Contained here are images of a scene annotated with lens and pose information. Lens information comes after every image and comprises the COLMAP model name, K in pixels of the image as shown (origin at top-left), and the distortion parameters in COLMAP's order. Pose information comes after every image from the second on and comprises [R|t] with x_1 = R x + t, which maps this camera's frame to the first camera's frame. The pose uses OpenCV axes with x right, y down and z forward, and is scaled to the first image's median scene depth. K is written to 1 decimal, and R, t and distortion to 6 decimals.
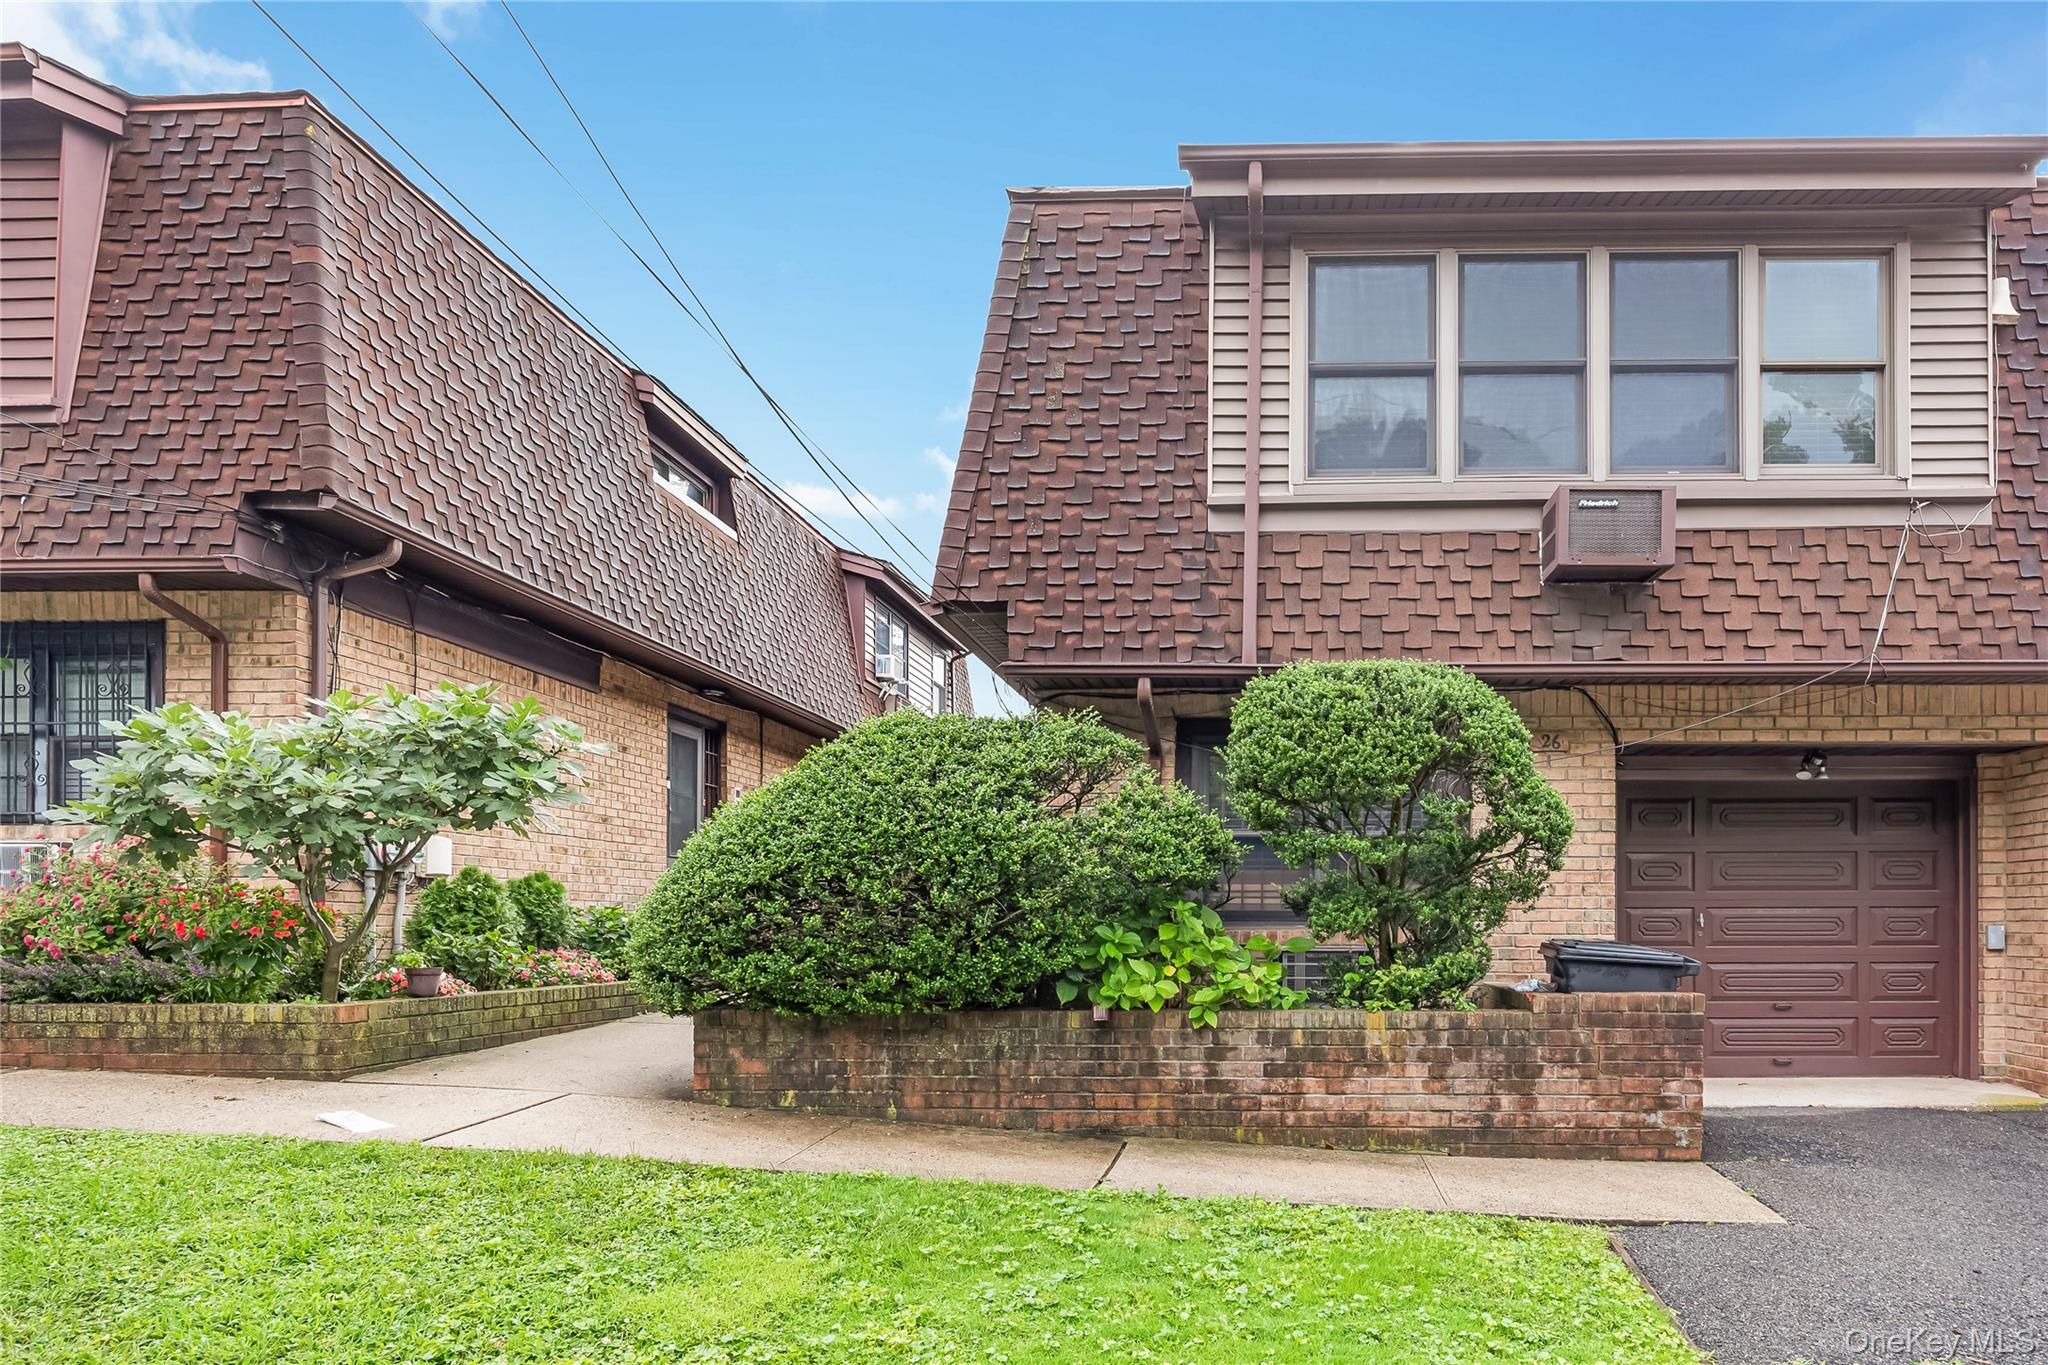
lens RADIAL K [[1242.1, 0, 1173.8], [0, 1242.1, 909.6], [0, 0, 1]] dist [-0.006935, -0.000260]
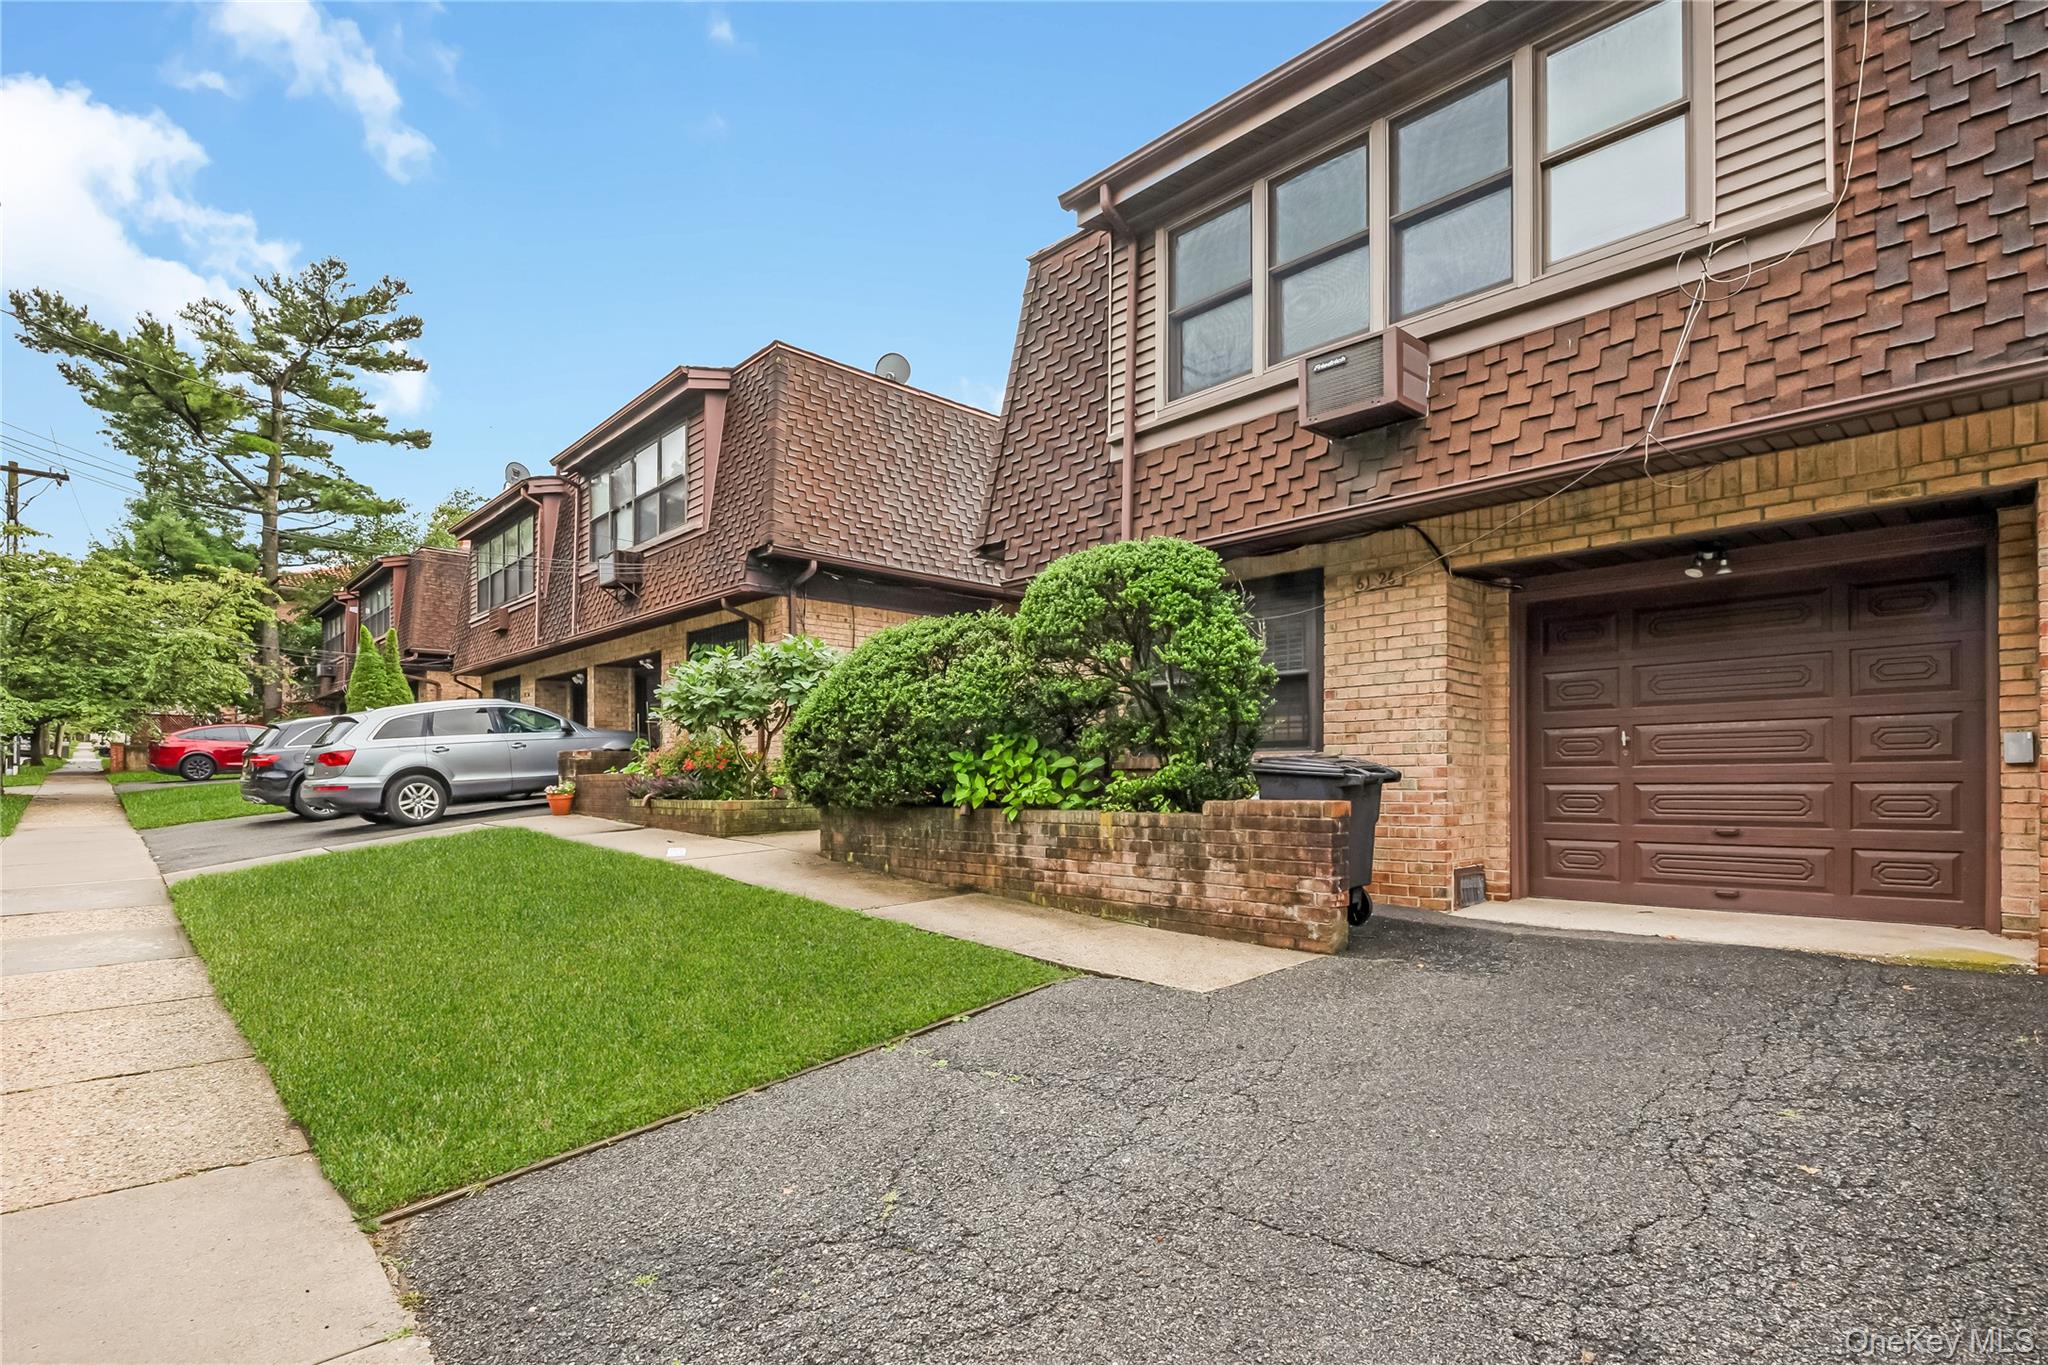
lens RADIAL K [[996.5, 0, 1064.8], [0, 996.5, 774.9], [0, 0, 1]] dist [-0.012964, -0.000691]
pose [[0.720116, -0.009000, -0.693795, 0.750524], [0.012404, 0.999923, -0.000097, 0.036459], [0.693743, -0.008536, 0.720172, 0.181128]]
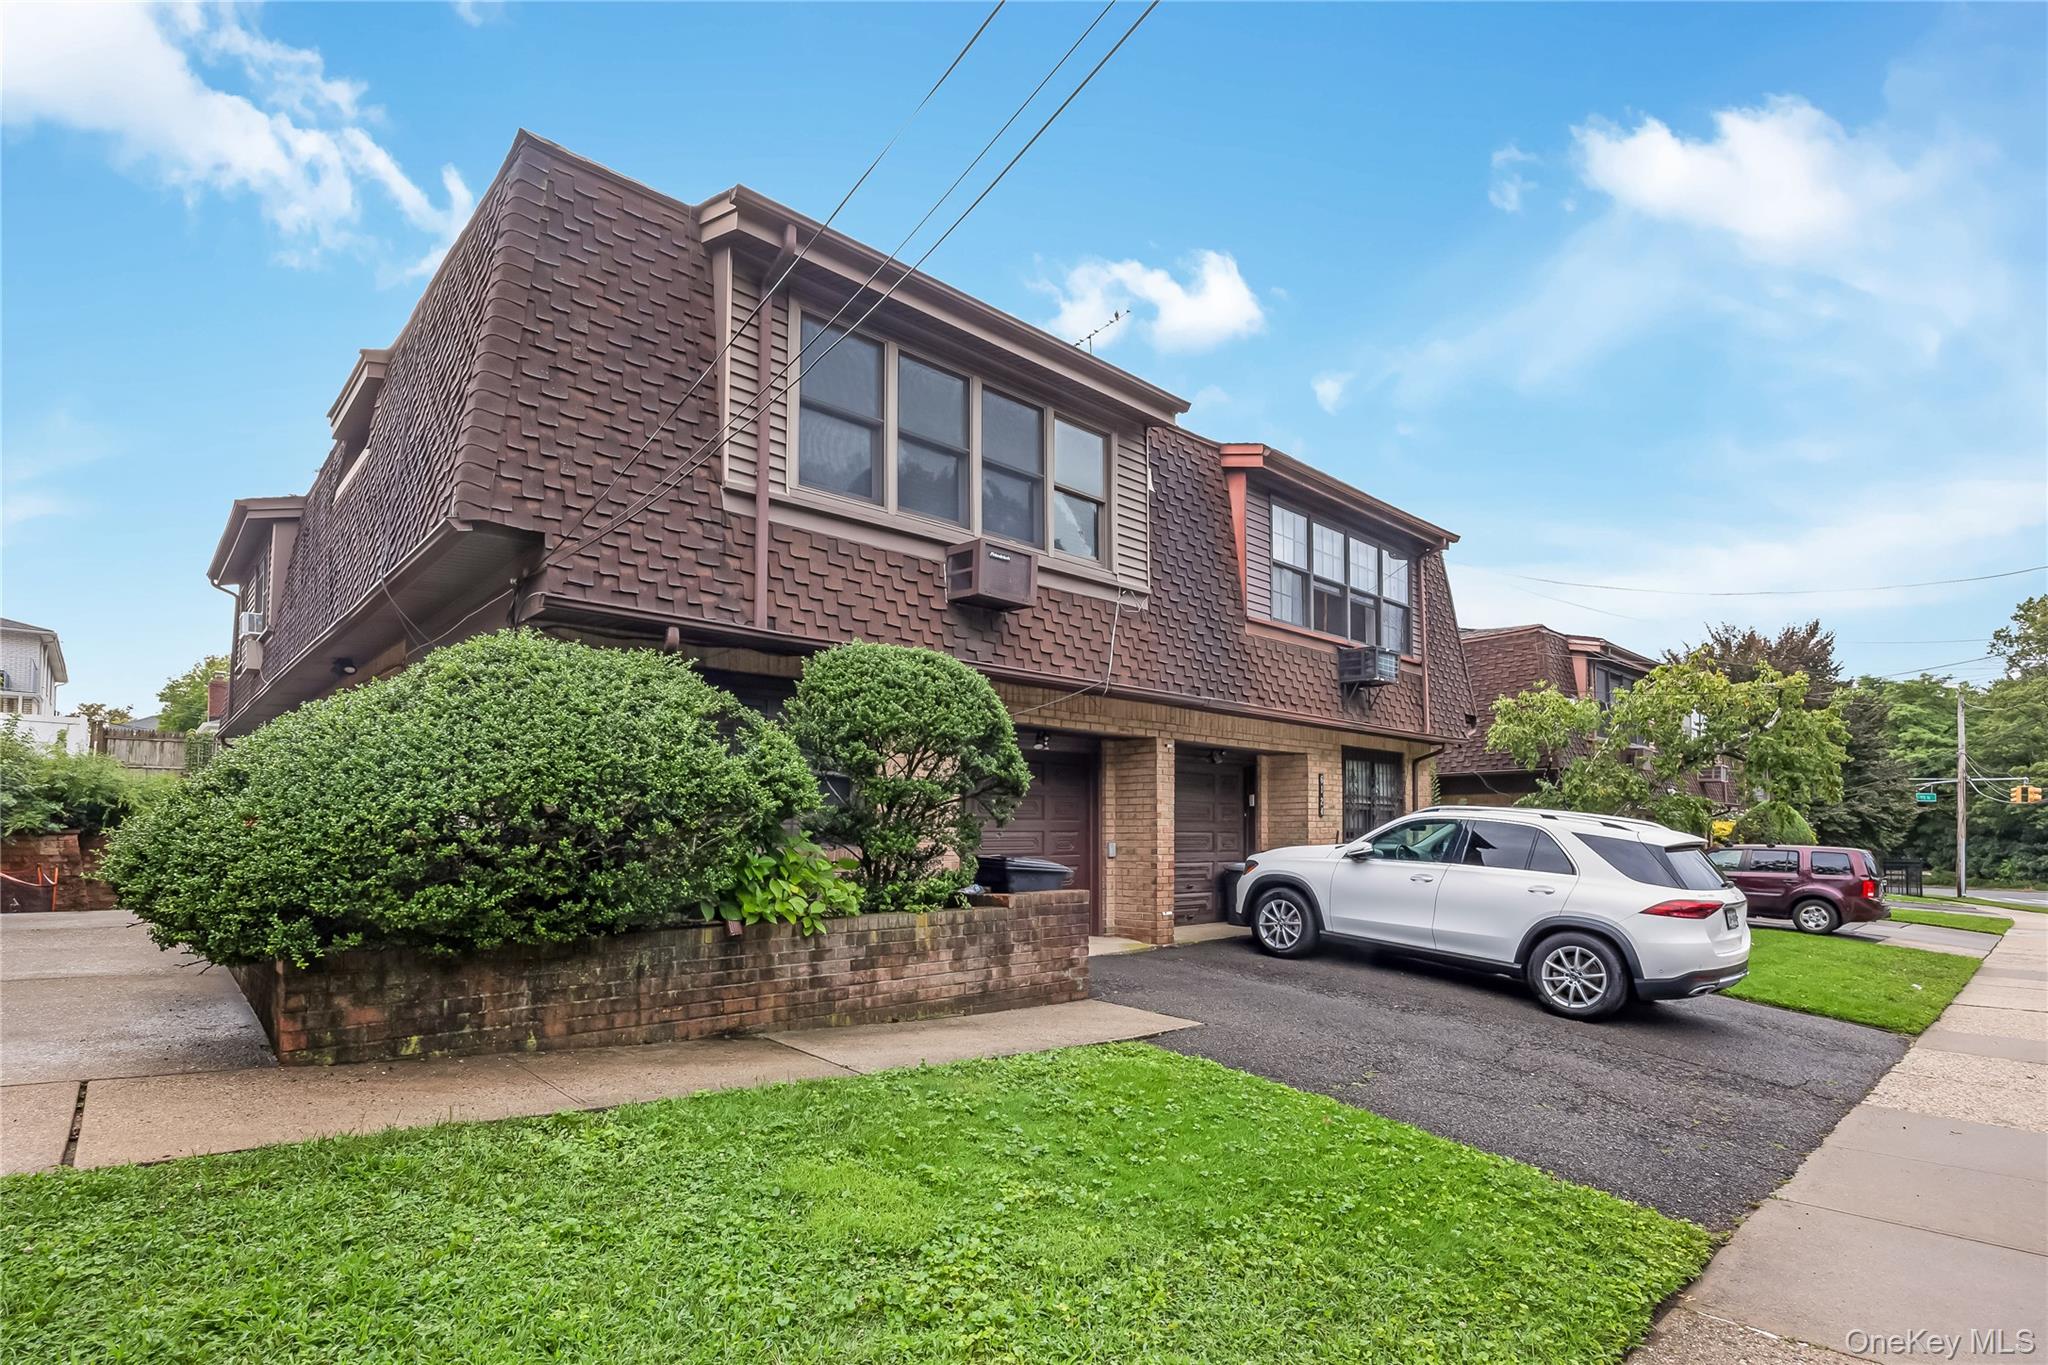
lens RADIAL K [[996.5, 0, 1045.5], [0, 996.5, 801.1], [0, 0, 1]] dist [-0.012964, -0.000691]
pose [[0.703718, 0.023598, 0.710087, -0.434585], [-0.007304, 0.999636, -0.025983, -0.009440], [-0.710442, 0.013098, 0.703634, 0.137357]]
